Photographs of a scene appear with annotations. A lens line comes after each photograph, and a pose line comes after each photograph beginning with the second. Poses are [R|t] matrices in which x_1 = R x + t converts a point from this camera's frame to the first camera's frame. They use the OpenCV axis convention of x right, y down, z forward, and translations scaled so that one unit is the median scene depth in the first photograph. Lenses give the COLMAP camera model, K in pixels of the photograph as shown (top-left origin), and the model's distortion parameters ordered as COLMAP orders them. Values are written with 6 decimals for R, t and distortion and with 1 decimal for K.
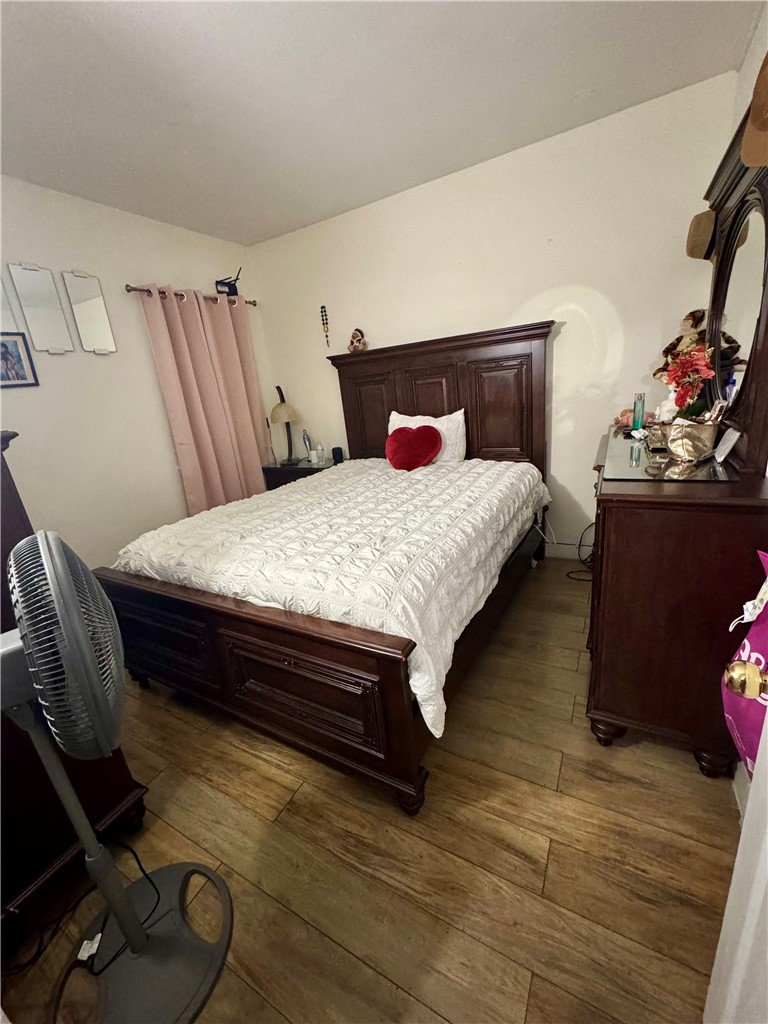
lens RADIAL K [[409.1, 0, 385.1], [0, 409.1, 508.9], [0, 0, 1]] dist [-0.001922, 0.000239]
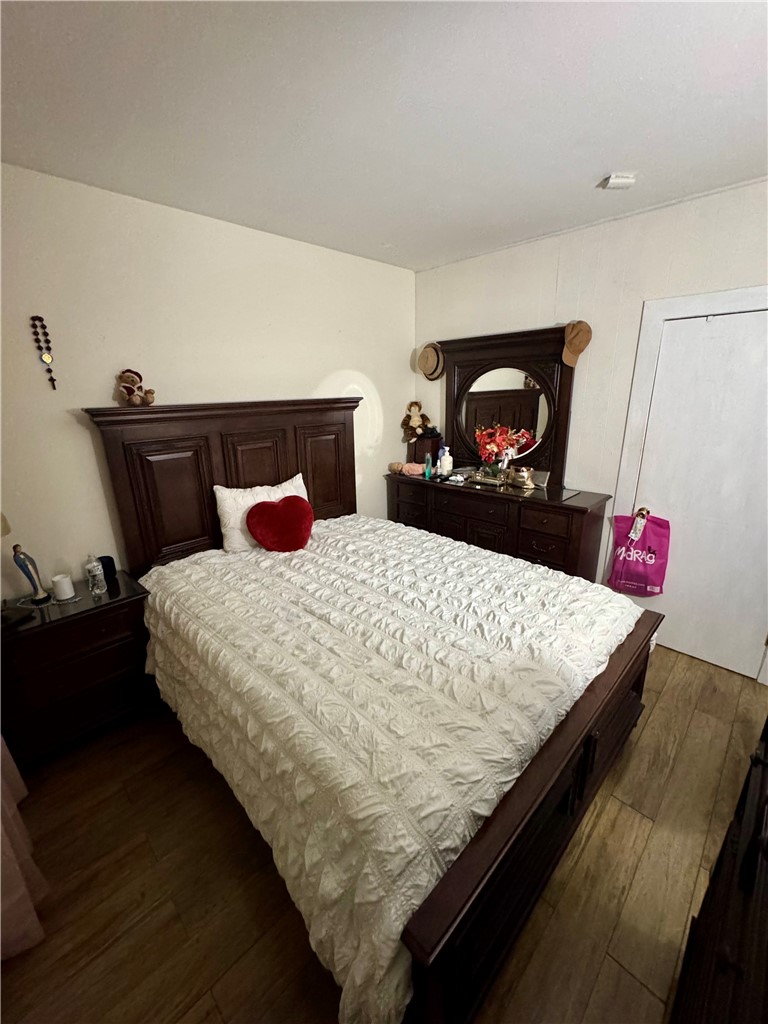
lens RADIAL K [[409.1, 0, 385.5], [0, 409.1, 509.8], [0, 0, 1]] dist [-0.001922, 0.000239]
pose [[0.276546, -0.180369, 0.943922, -1.221121], [0.269184, 0.957447, 0.104089, -0.377104], [-0.922530, 0.225304, 0.313331, 0.955943]]
